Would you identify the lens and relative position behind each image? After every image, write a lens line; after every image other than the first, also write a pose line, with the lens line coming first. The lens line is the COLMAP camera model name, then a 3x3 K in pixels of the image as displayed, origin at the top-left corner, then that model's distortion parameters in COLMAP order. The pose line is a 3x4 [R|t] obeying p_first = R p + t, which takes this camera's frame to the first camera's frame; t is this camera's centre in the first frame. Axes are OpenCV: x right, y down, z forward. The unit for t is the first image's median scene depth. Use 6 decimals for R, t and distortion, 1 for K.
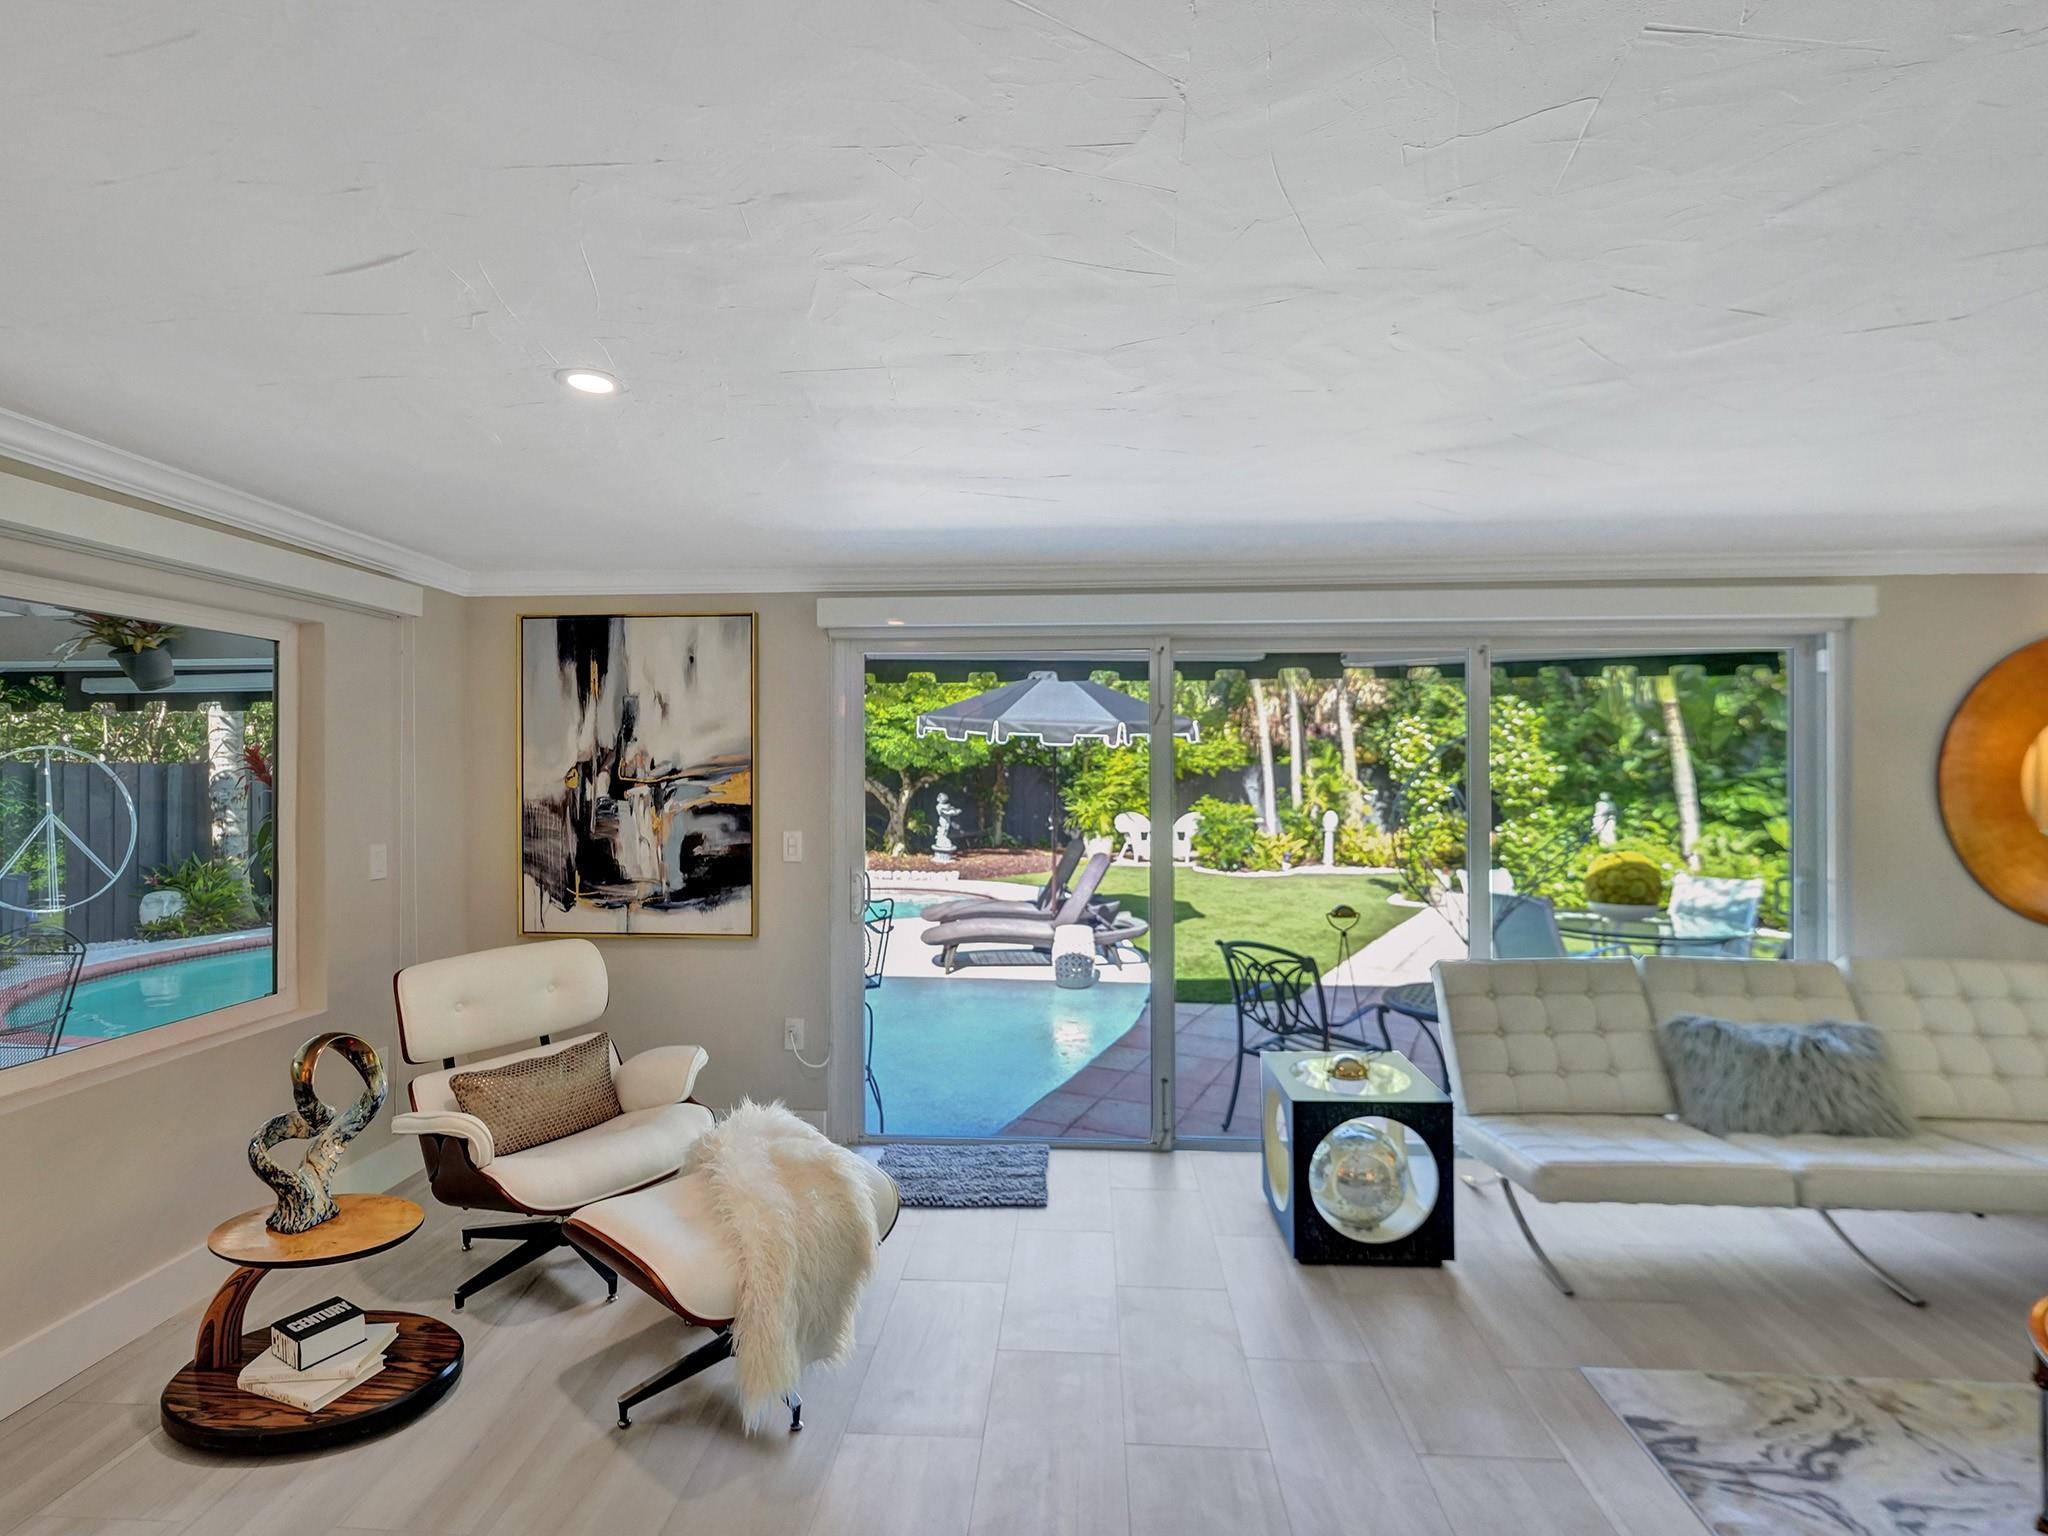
lens RADIAL K [[949.9, 0, 1031.3], [0, 949.9, 768.5], [0, 0, 1]] dist [-0.007908, 0.002502]
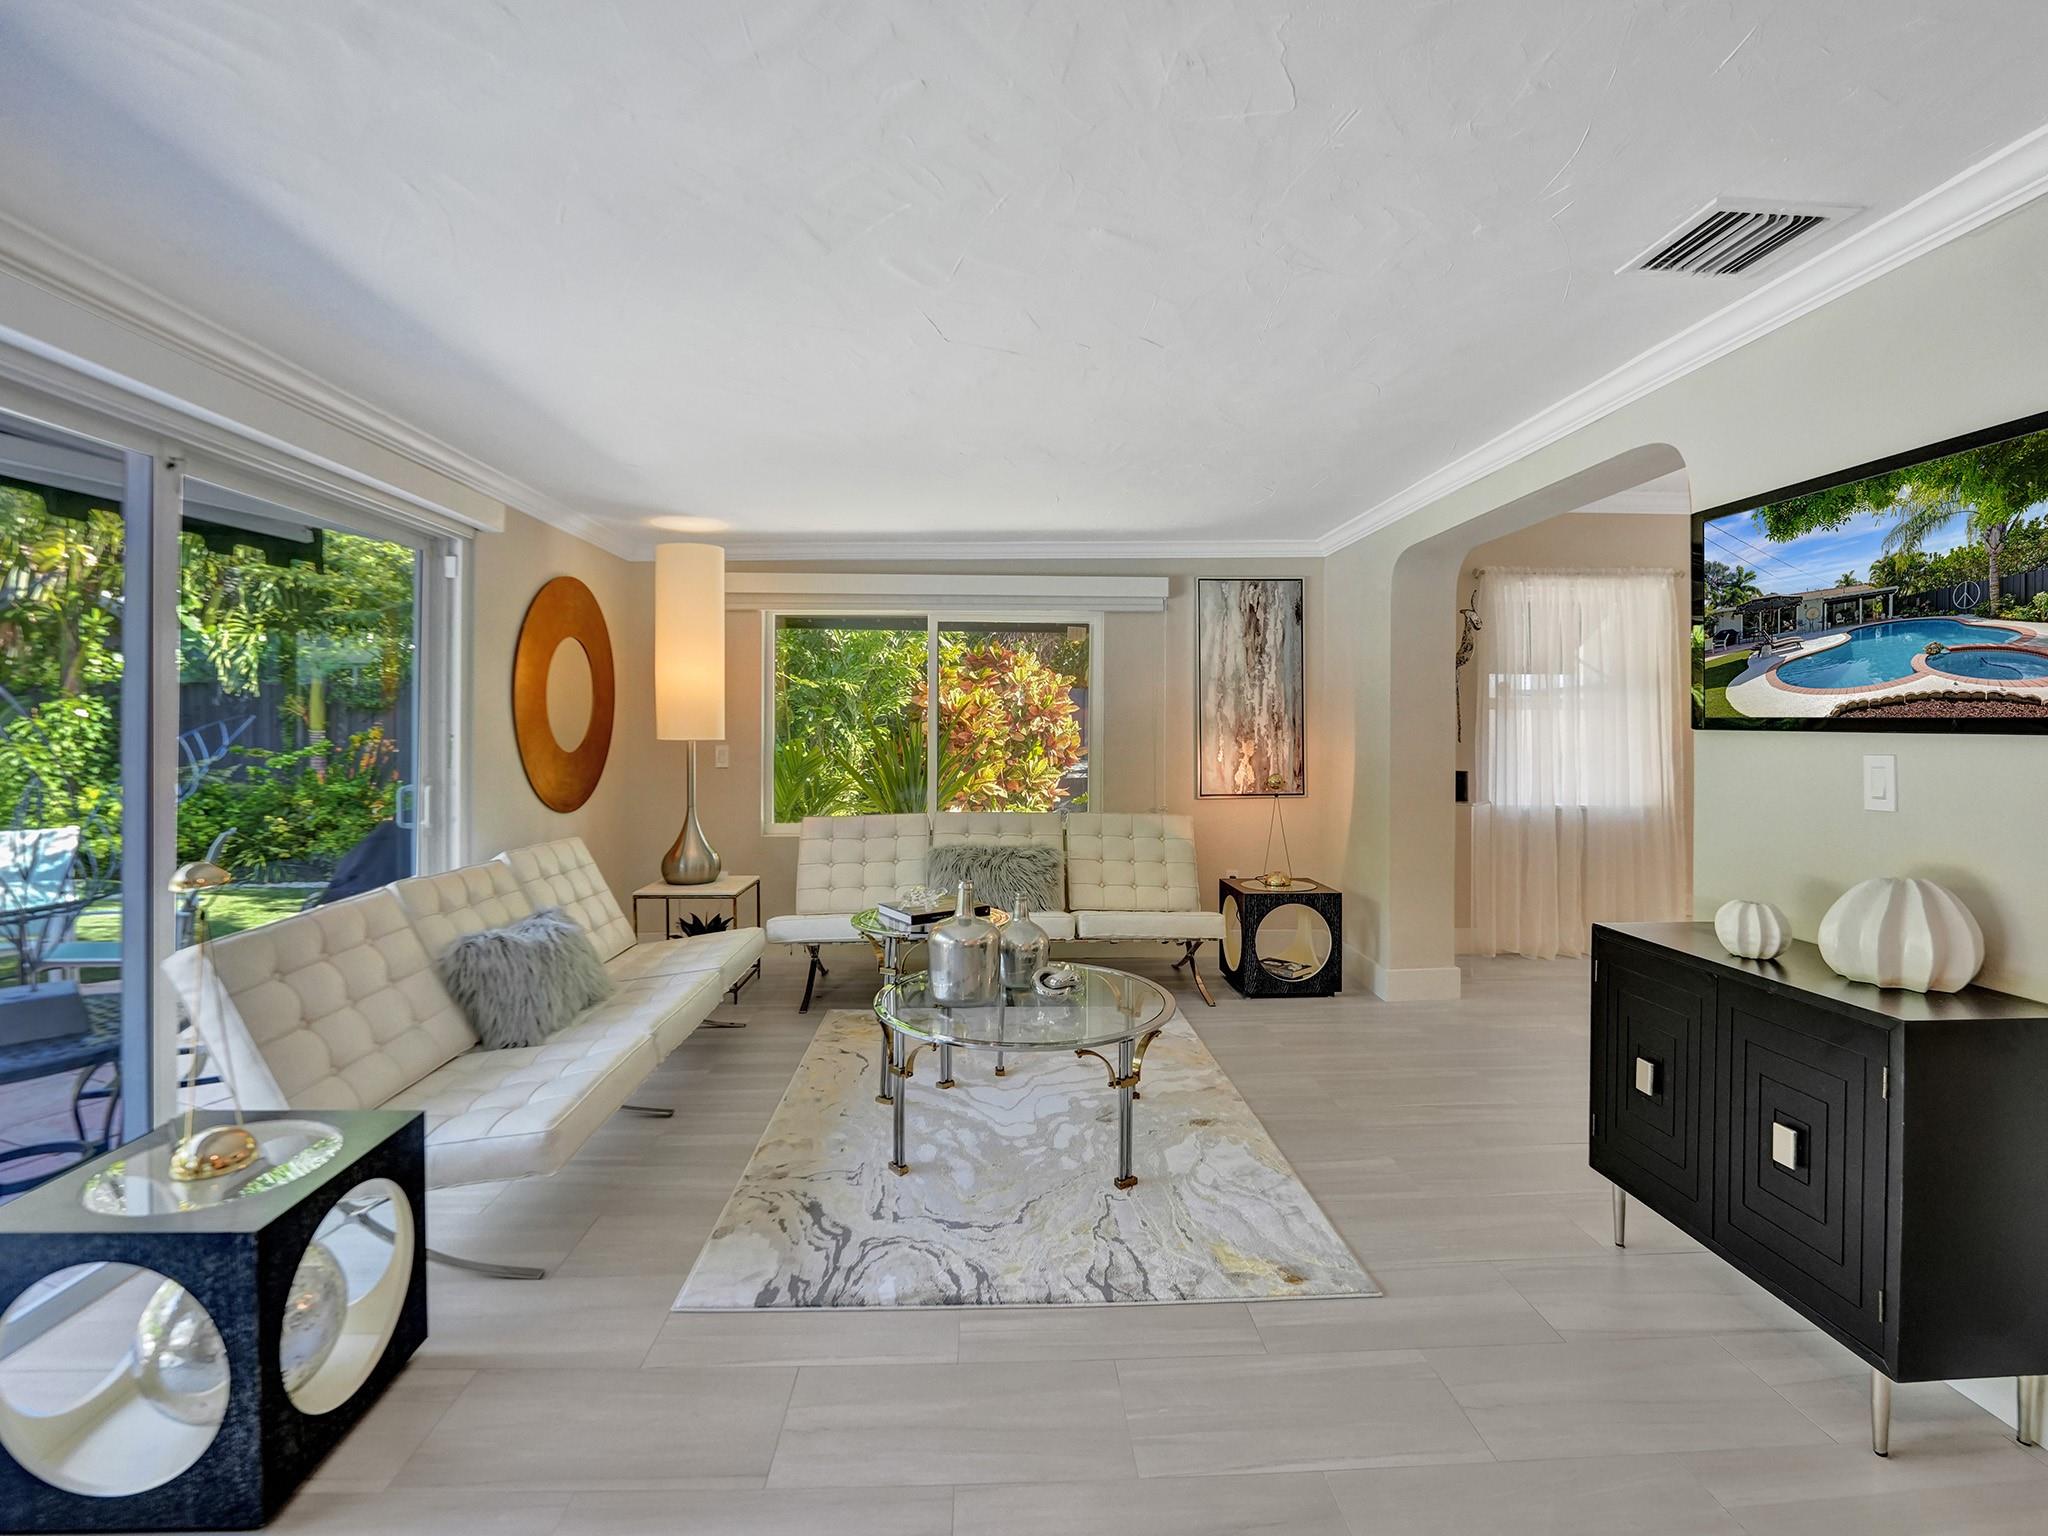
lens RADIAL K [[949.9, 0, 977.4], [0, 949.9, 759.3], [0, 0, 1]] dist [-0.007908, 0.002502]
pose [[-0.092788, -0.022572, 0.995430, -0.069422], [-0.006194, 0.999737, 0.022093, 0.020489], [-0.995667, -0.004116, -0.092903, 0.173078]]
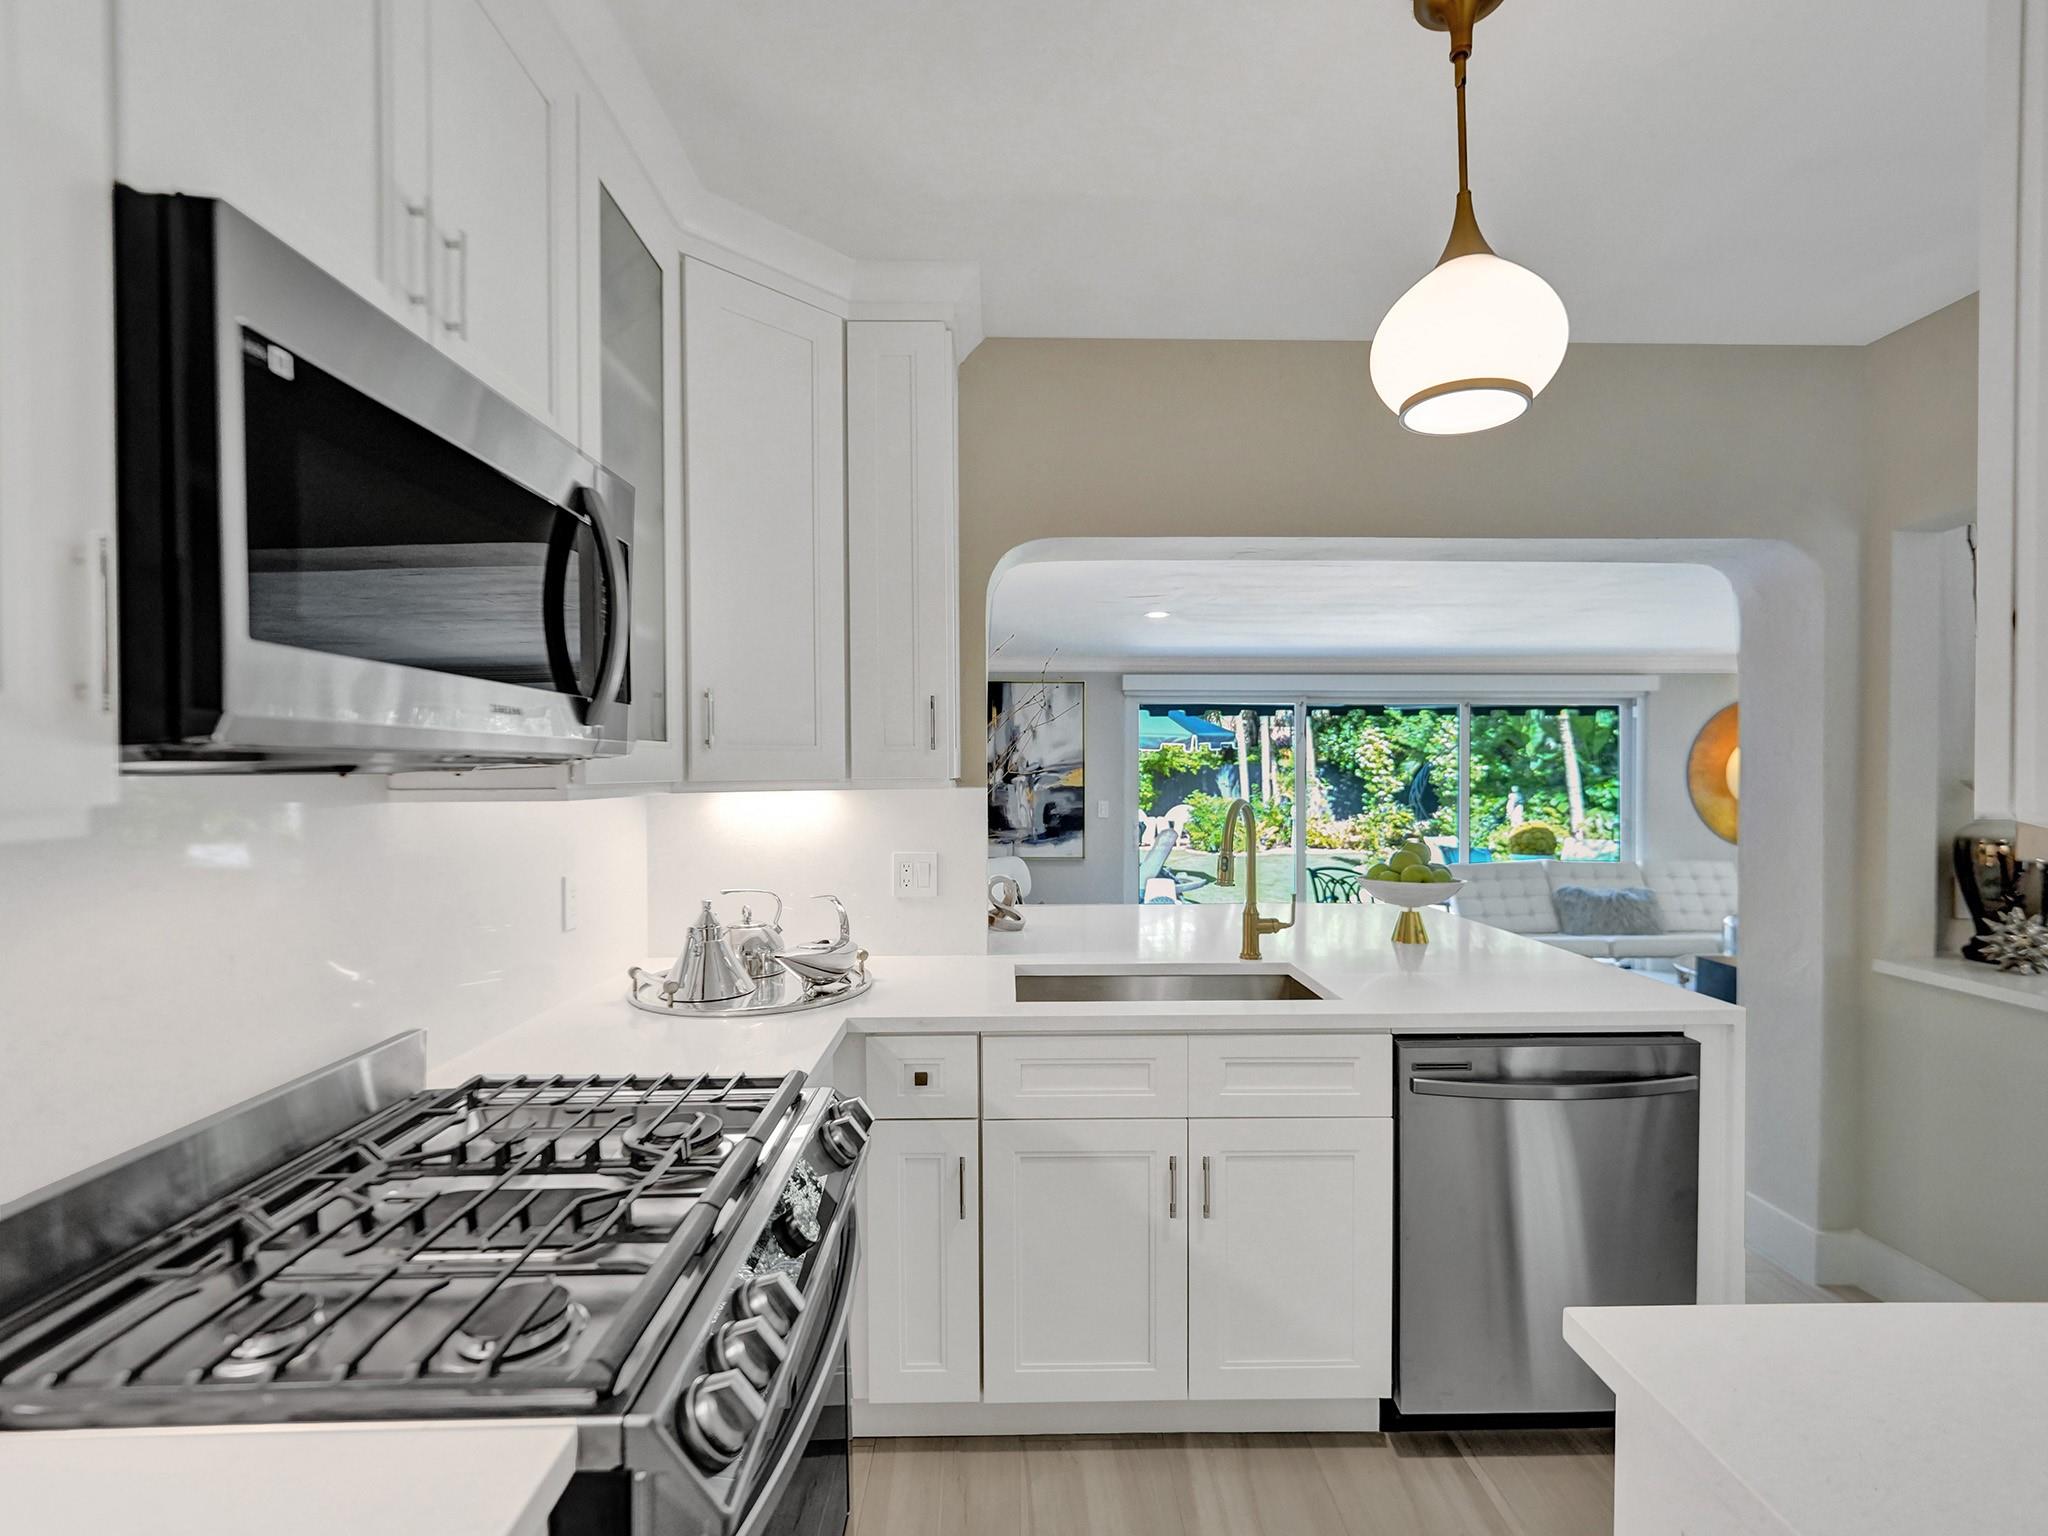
lens RADIAL K [[949.9, 0, 1034.3], [0, 949.9, 784.6], [0, 0, 1]] dist [-0.007908, 0.002502]
pose [[0.996580, -0.000924, 0.082633, -0.181080], [-0.000522, 0.999847, 0.017473, 0.000950], [-0.082636, -0.017457, 0.996427, -0.273851]]
